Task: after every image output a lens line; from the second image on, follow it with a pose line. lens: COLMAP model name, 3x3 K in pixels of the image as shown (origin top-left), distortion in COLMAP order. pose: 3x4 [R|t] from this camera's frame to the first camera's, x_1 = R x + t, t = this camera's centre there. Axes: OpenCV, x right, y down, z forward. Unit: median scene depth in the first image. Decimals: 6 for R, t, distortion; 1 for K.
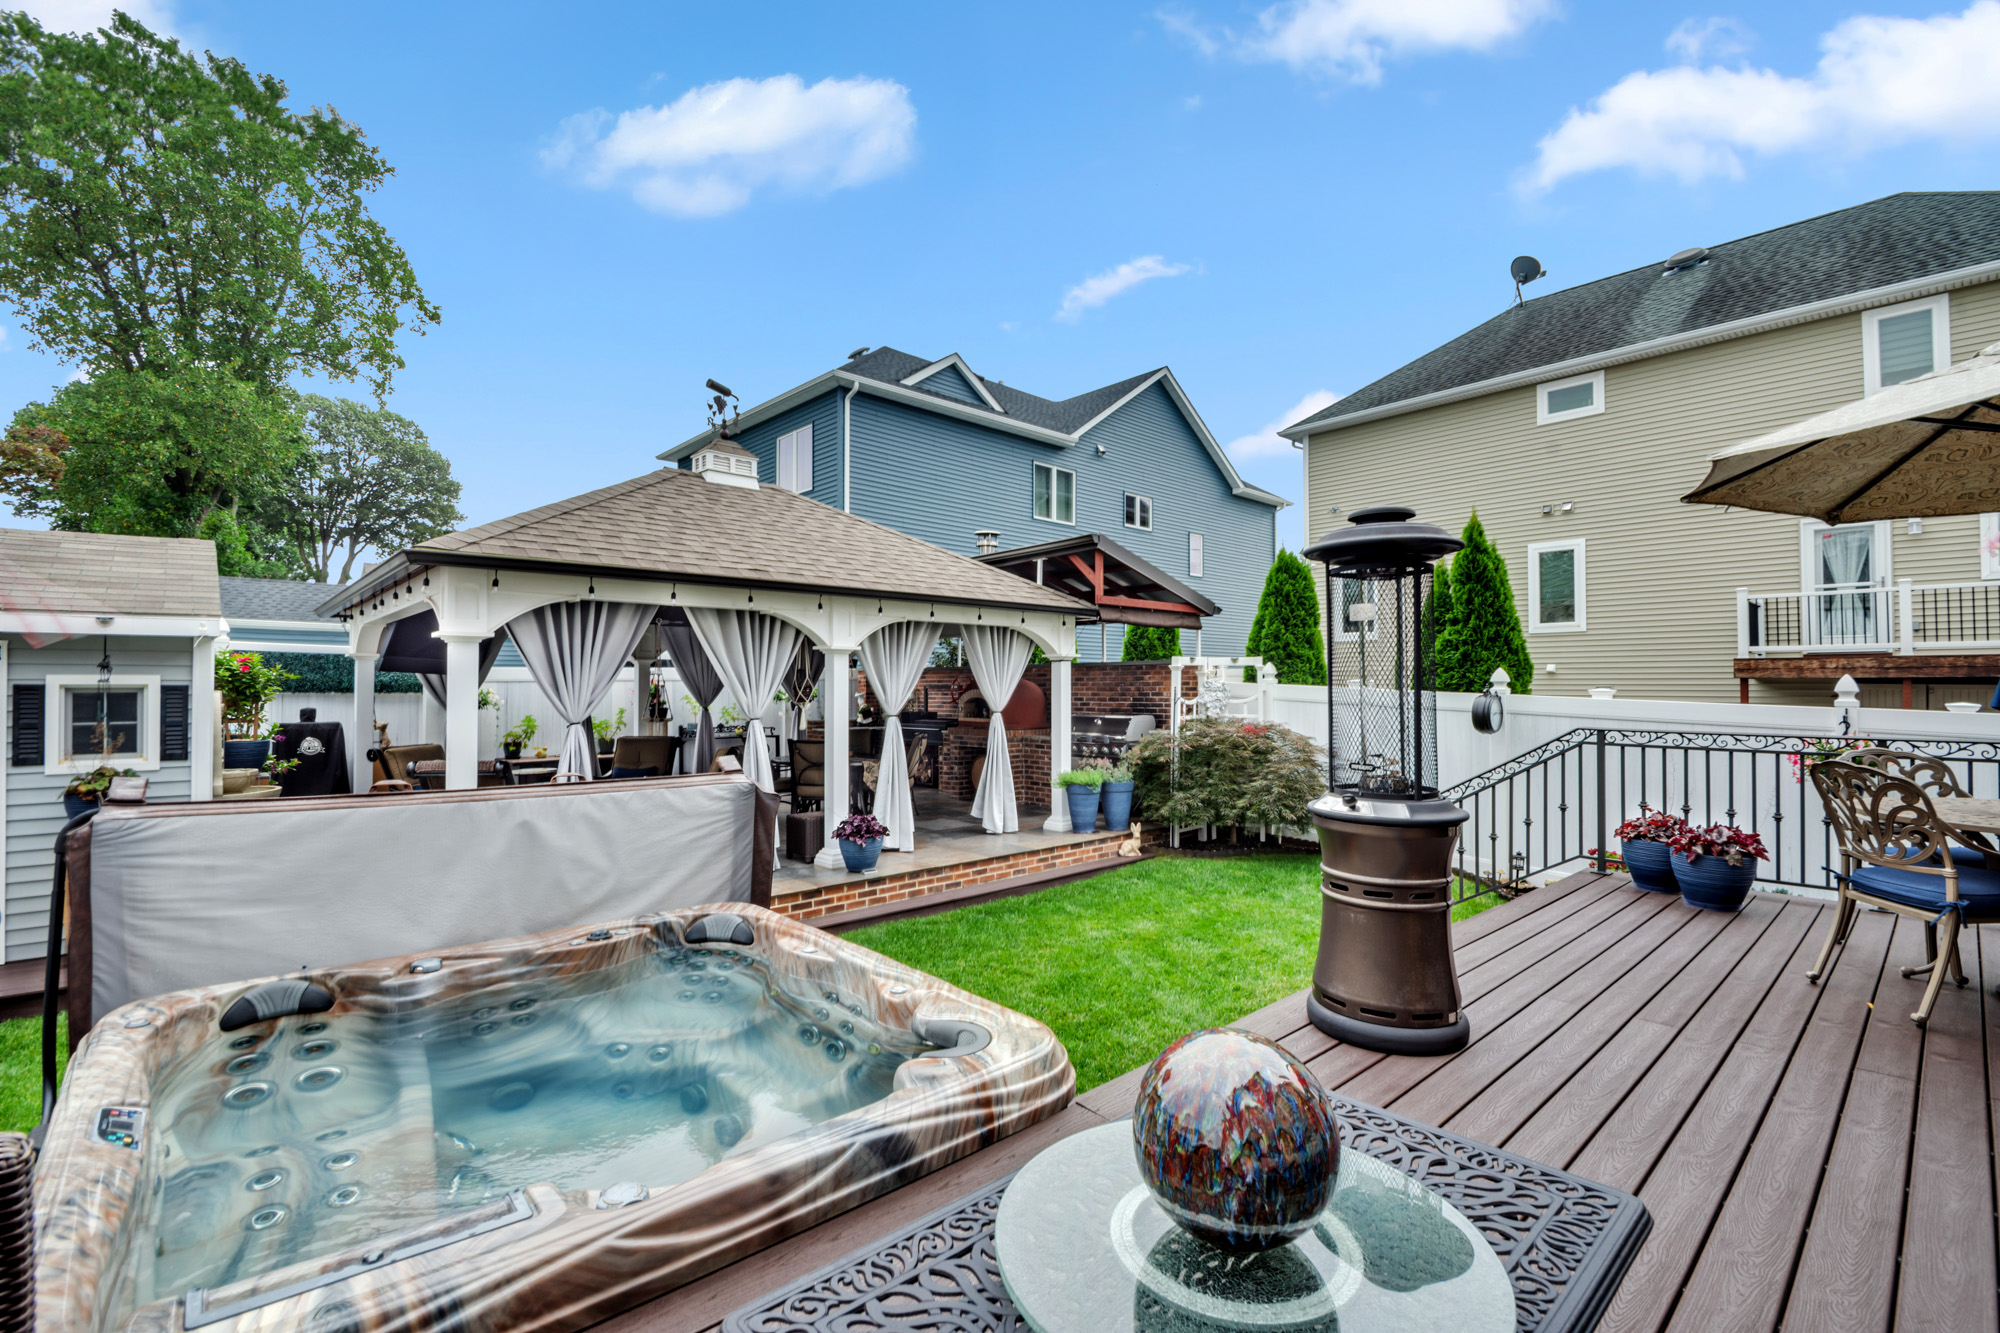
lens RADIAL K [[876.6, 0, 995.1], [0, 876.6, 670.2], [0, 0, 1]] dist [0.004249, -0.010360]
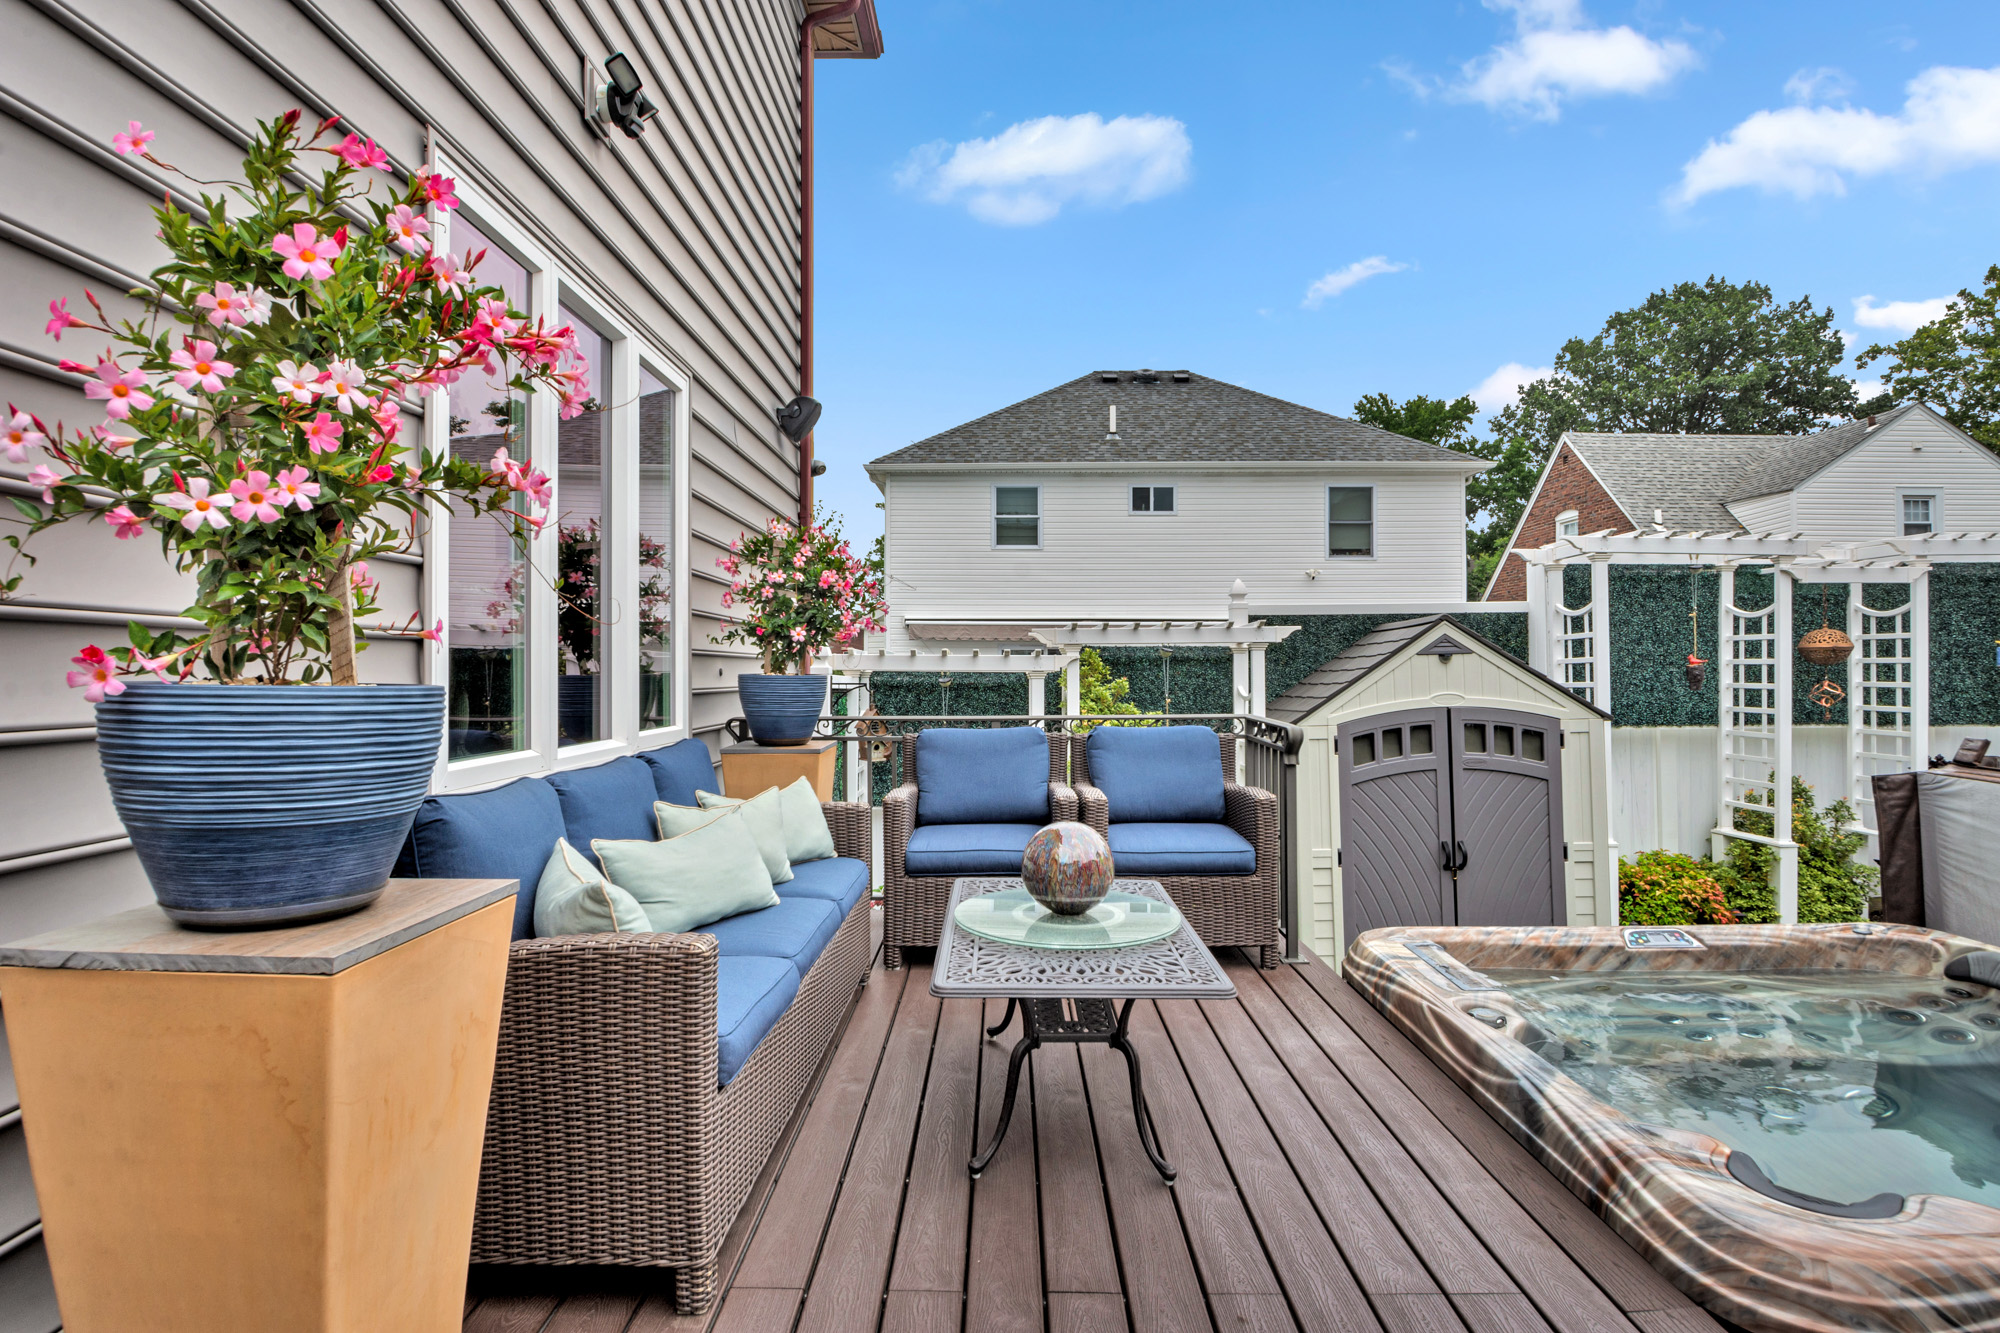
lens RADIAL K [[977.7, 0, 981.8], [0, 977.7, 661.7], [0, 0, 1]] dist [-0.002518, -0.015430]
pose [[-0.690366, -0.009320, -0.723400, 0.243353], [0.012874, 0.999600, -0.025165, 0.010126], [0.723346, -0.026686, -0.689970, 0.284991]]
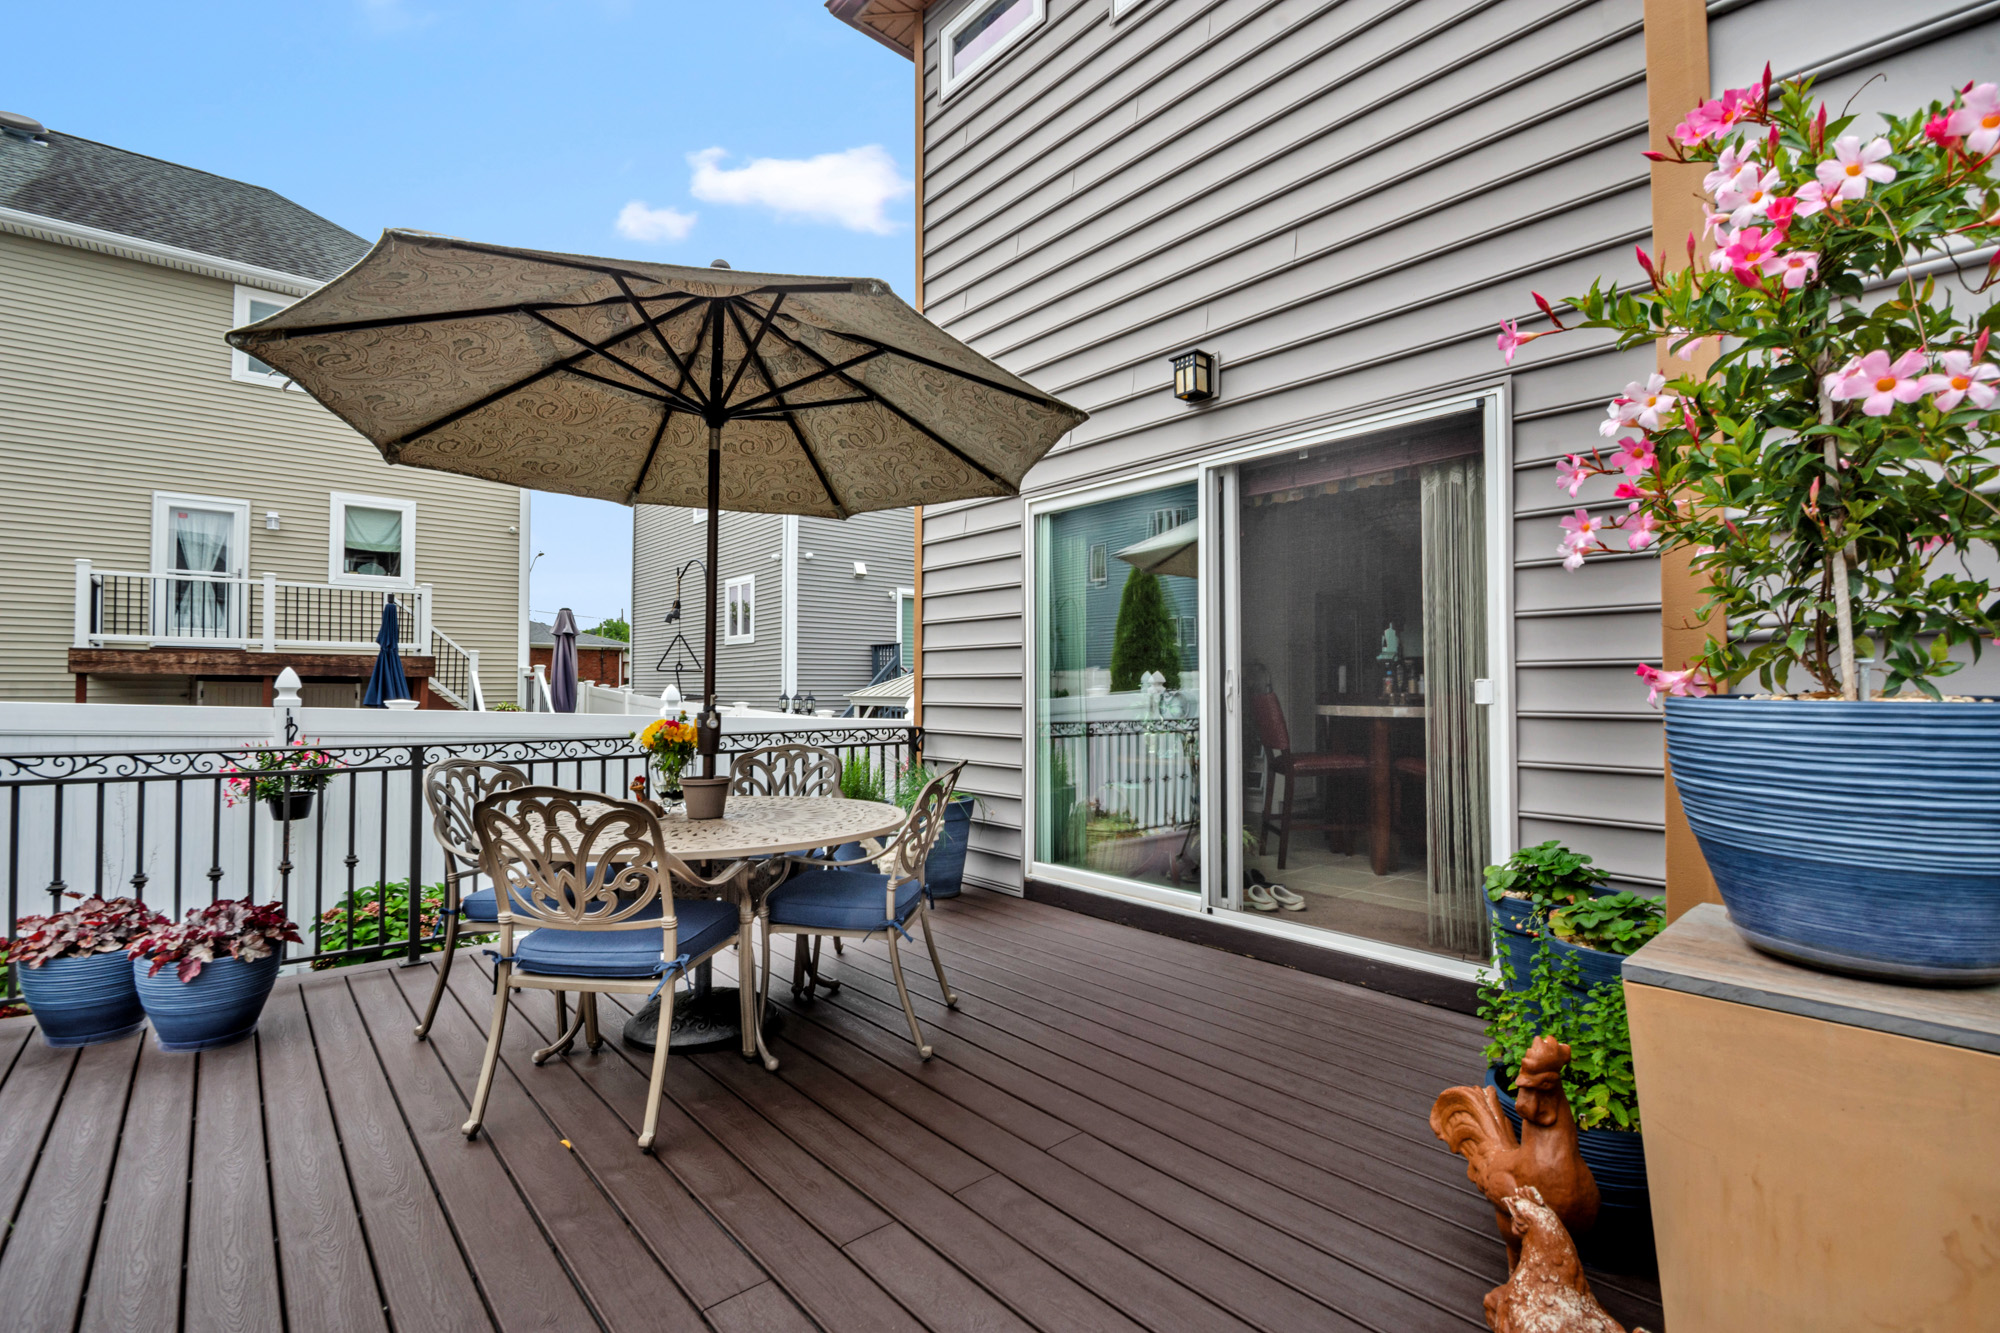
lens RADIAL K [[885.4, 0, 1000.0], [0, 885.4, 666.5], [0, 0, 1]] dist [0.000192, -0.010639]
pose [[0.009522, 0.026445, 0.999605, 0.106648], [-0.020543, 0.999444, -0.026245, 0.008803], [-0.999744, -0.020285, 0.010060, 0.225268]]
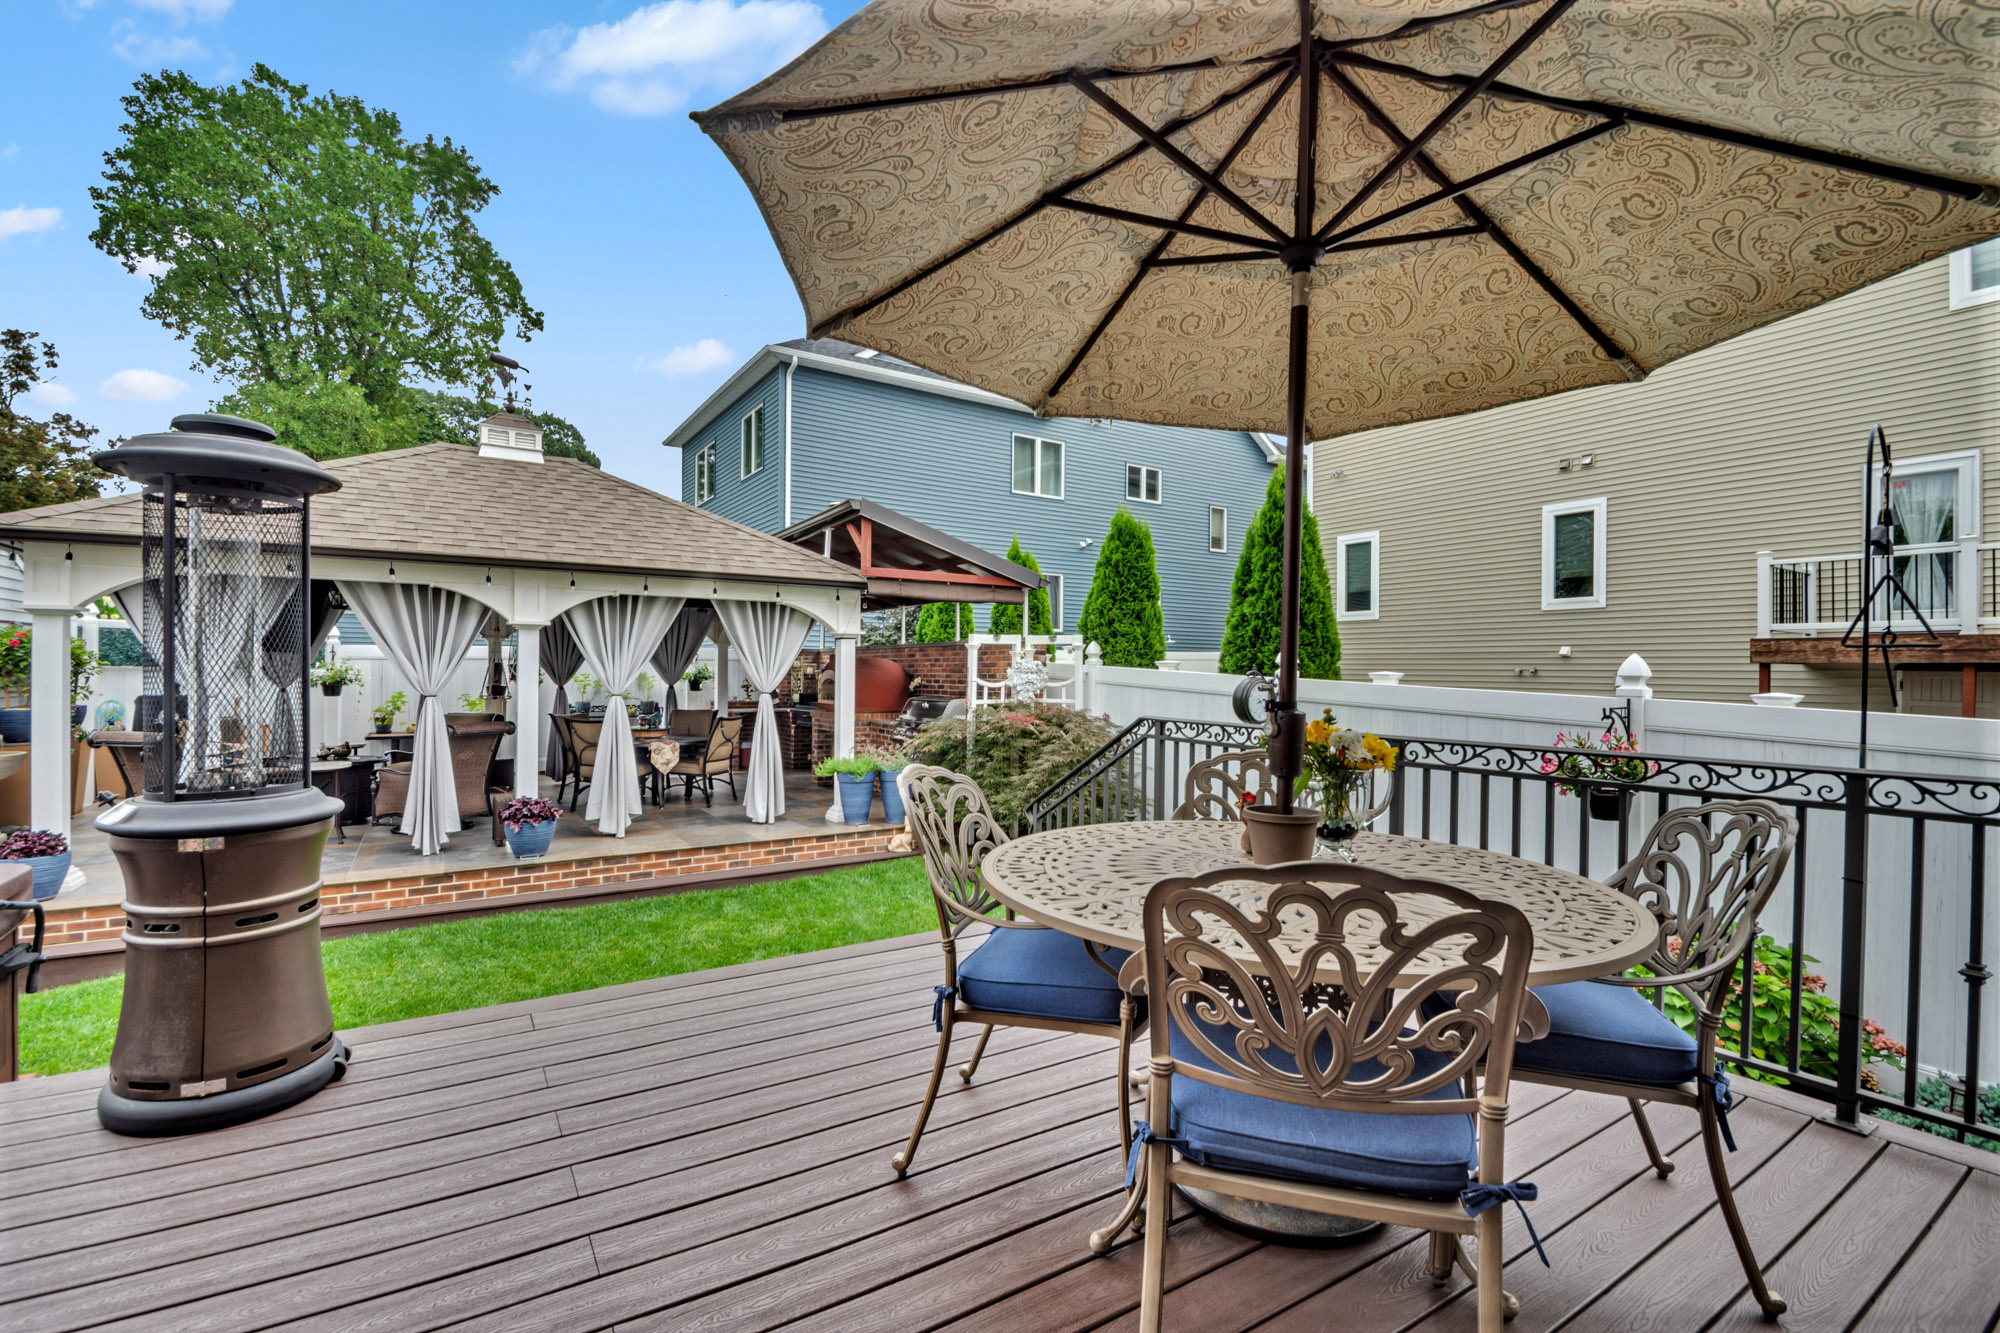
lens RADIAL K [[875.4, 0, 990.6], [0, 875.4, 665.8], [0, 0, 1]] dist [0.007522, -0.012439]
pose [[0.985550, 0.006343, -0.169266, 0.391000], [-0.004164, 0.999904, 0.013228, 0.005344], [0.169334, -0.012332, 0.985482, 0.115328]]
